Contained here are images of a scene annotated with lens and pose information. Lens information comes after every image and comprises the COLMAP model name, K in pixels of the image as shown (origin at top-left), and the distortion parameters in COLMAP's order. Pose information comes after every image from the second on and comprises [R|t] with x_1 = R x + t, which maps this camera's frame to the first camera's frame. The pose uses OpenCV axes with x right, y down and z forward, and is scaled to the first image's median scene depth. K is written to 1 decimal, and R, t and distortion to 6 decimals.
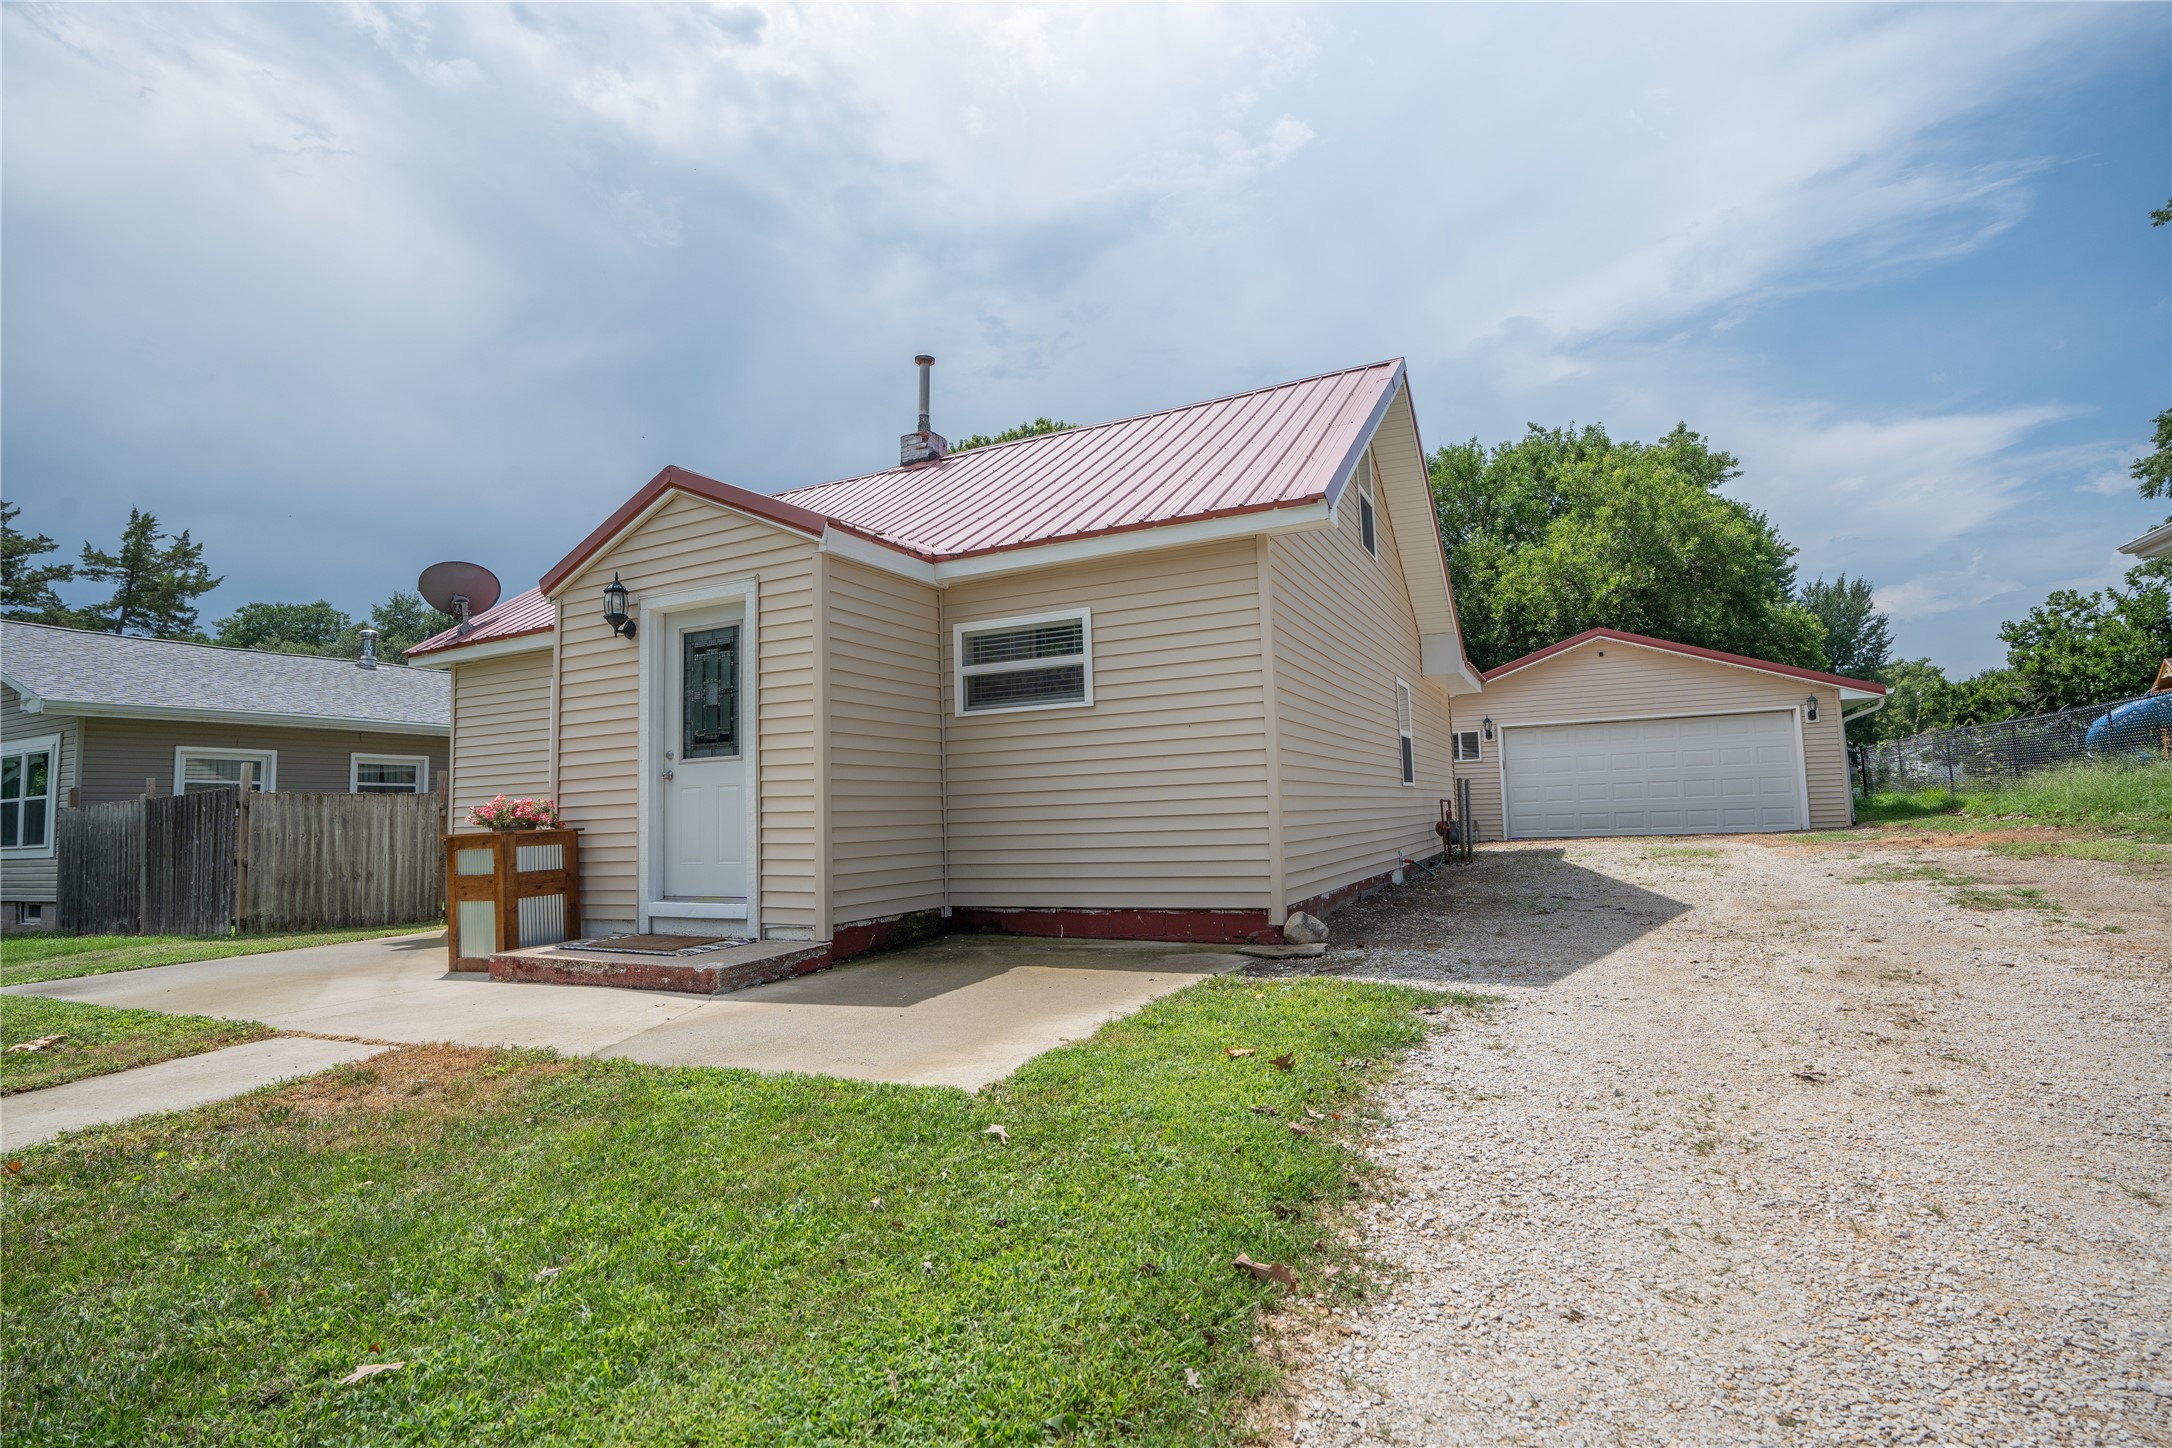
lens RADIAL K [[1058.5, 0, 1079.7], [0, 1058.5, 728.6], [0, 0, 1]] dist [-0.069434, 0.035257]
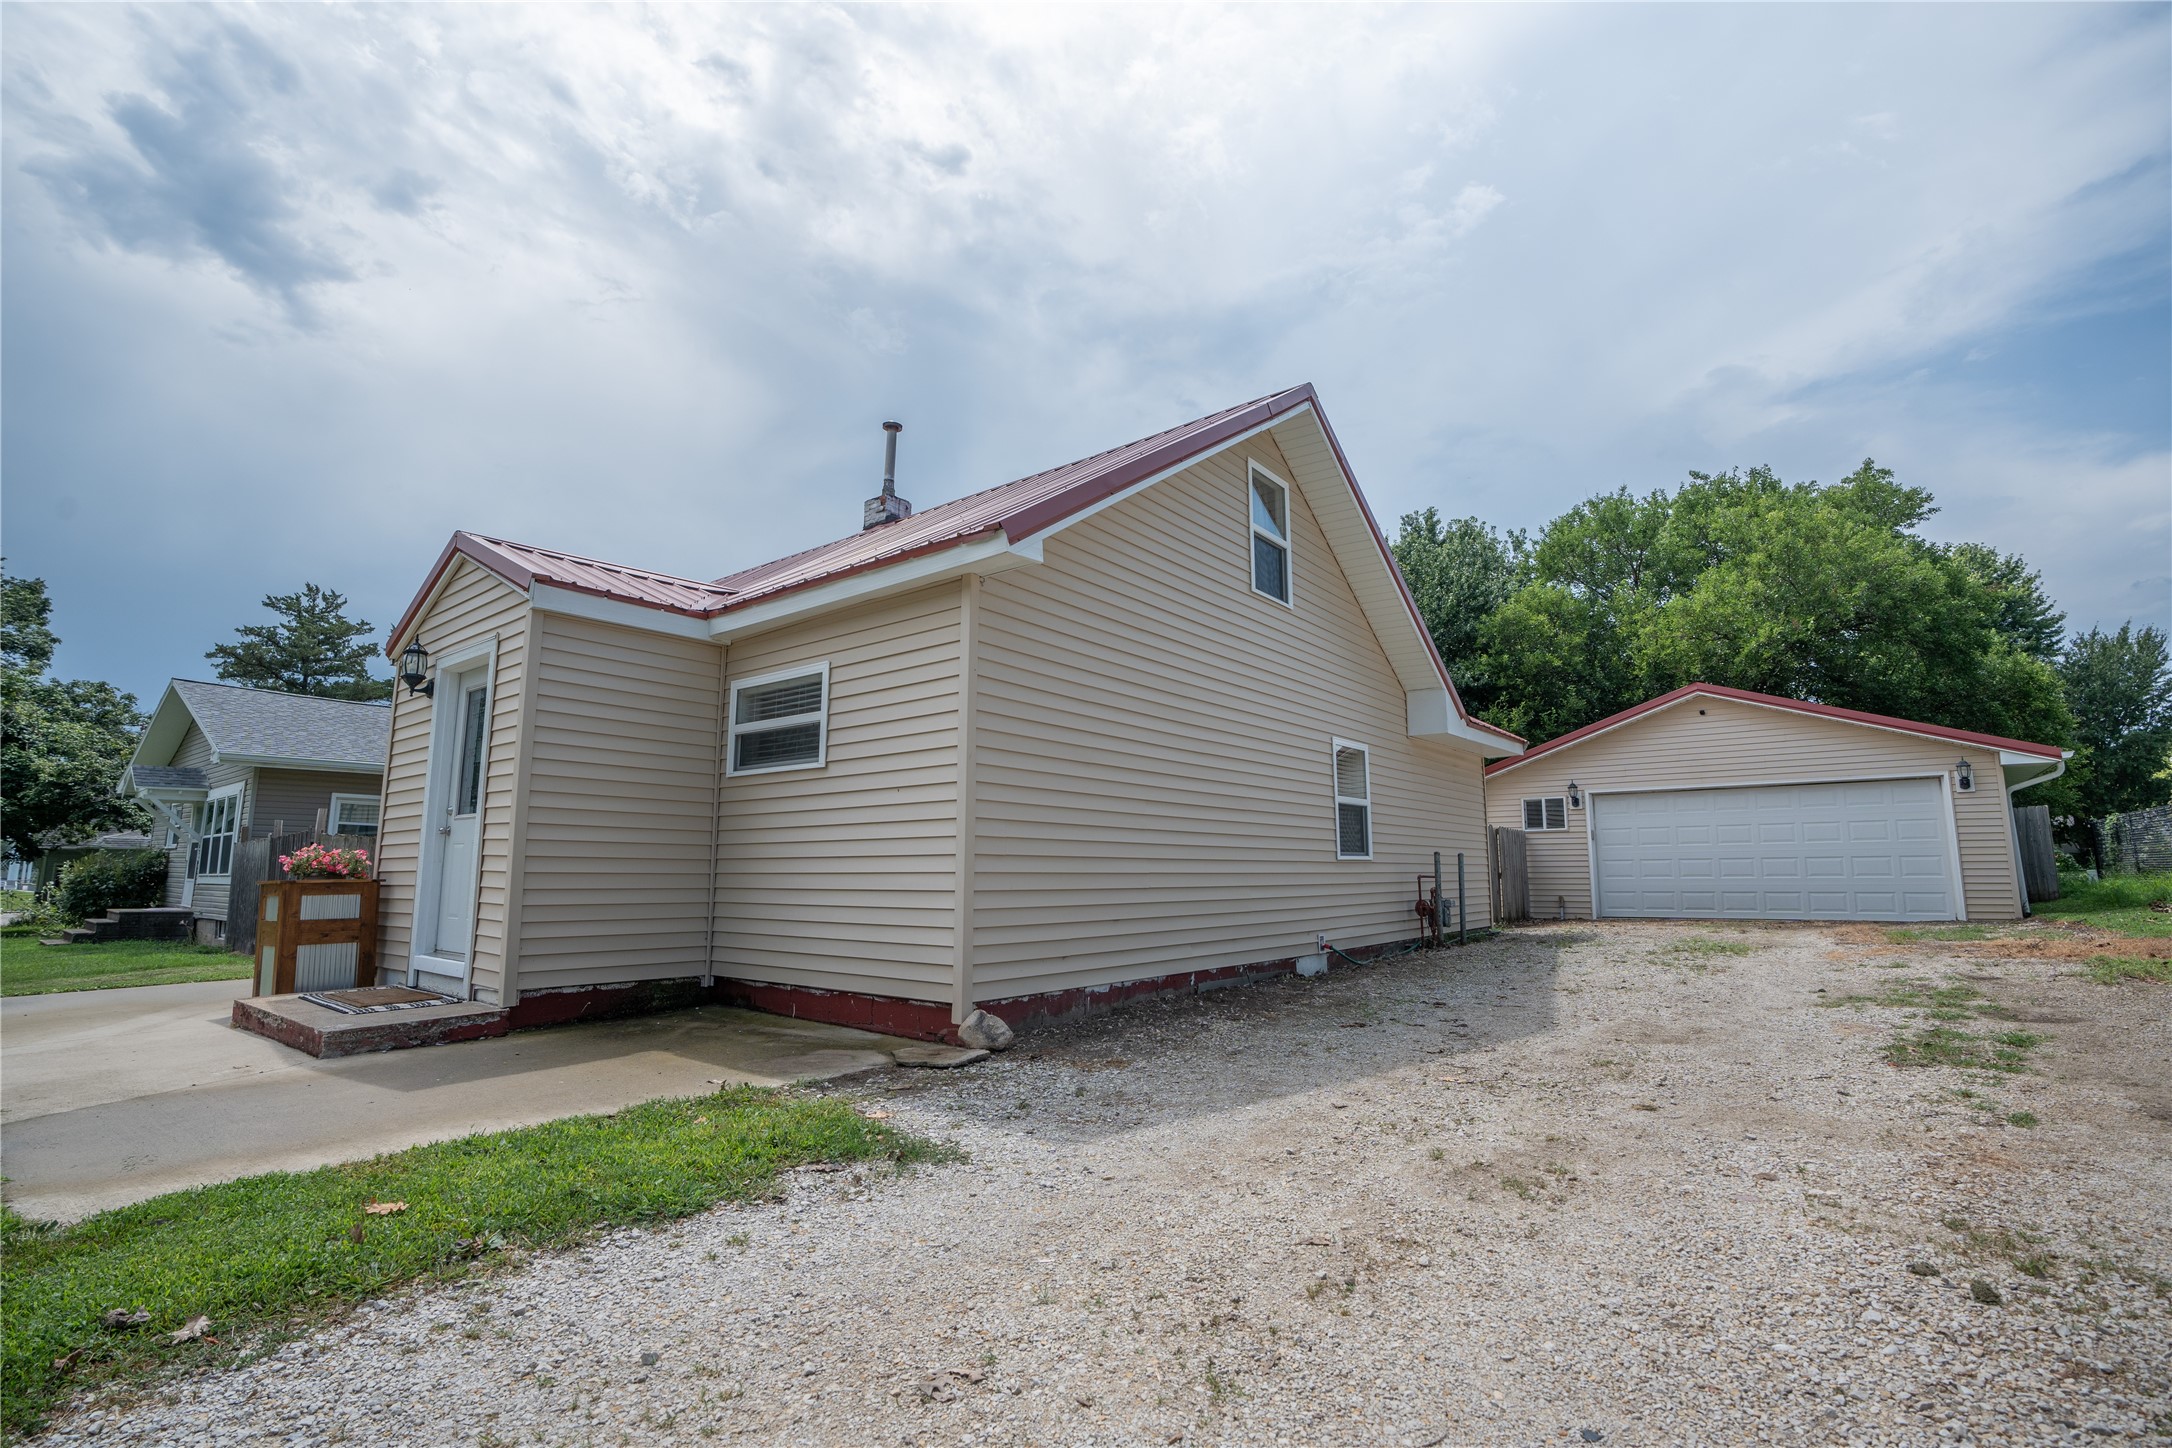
lens RADIAL K [[1002.0, 0, 1087.9], [0, 1002.0, 731.9], [0, 0, 1]] dist [-0.067056, 0.025570]
pose [[0.978129, 0.001066, -0.207998, 0.160403], [-0.012621, 0.998448, -0.054236, -0.002967], [0.207617, 0.055675, 0.976624, 0.074931]]
